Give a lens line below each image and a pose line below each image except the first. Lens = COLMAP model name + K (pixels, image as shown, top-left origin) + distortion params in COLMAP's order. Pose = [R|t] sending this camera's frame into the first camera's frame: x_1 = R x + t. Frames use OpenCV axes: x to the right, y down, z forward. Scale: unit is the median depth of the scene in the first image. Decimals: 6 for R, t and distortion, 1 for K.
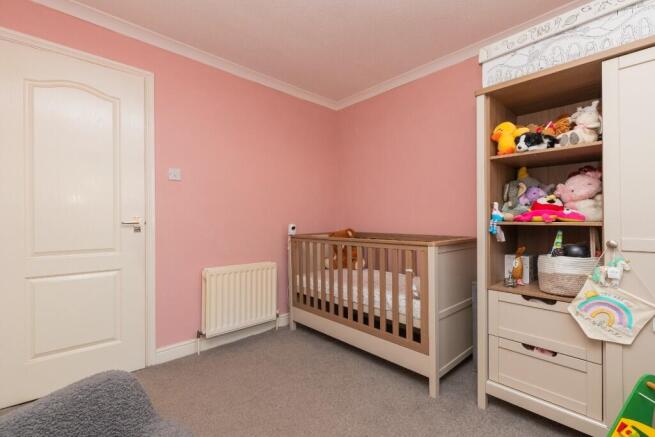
lens RADIAL K [[293.2, 0, 332.2], [0, 293.2, 214.9], [0, 0, 1]] dist [0.017383, -0.000645]
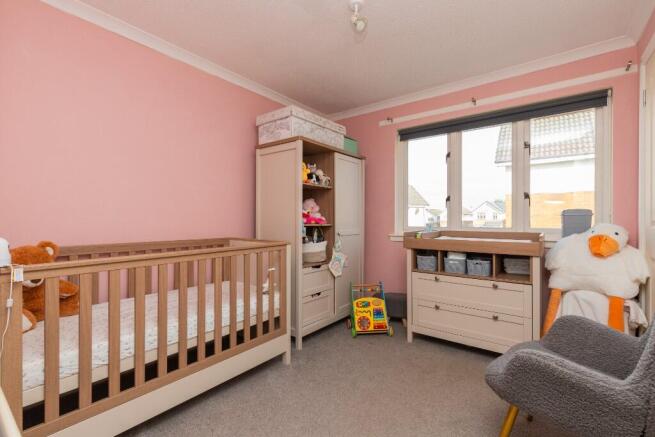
lens RADIAL K [[293.2, 0, 340.1], [0, 293.2, 222.9], [0, 0, 1]] dist [0.017383, -0.000645]
pose [[-0.194372, 0.008479, 0.980891, -0.802716], [-0.002717, 0.999954, -0.009182, 0.023983], [-0.980924, -0.004450, -0.194340, 0.885652]]
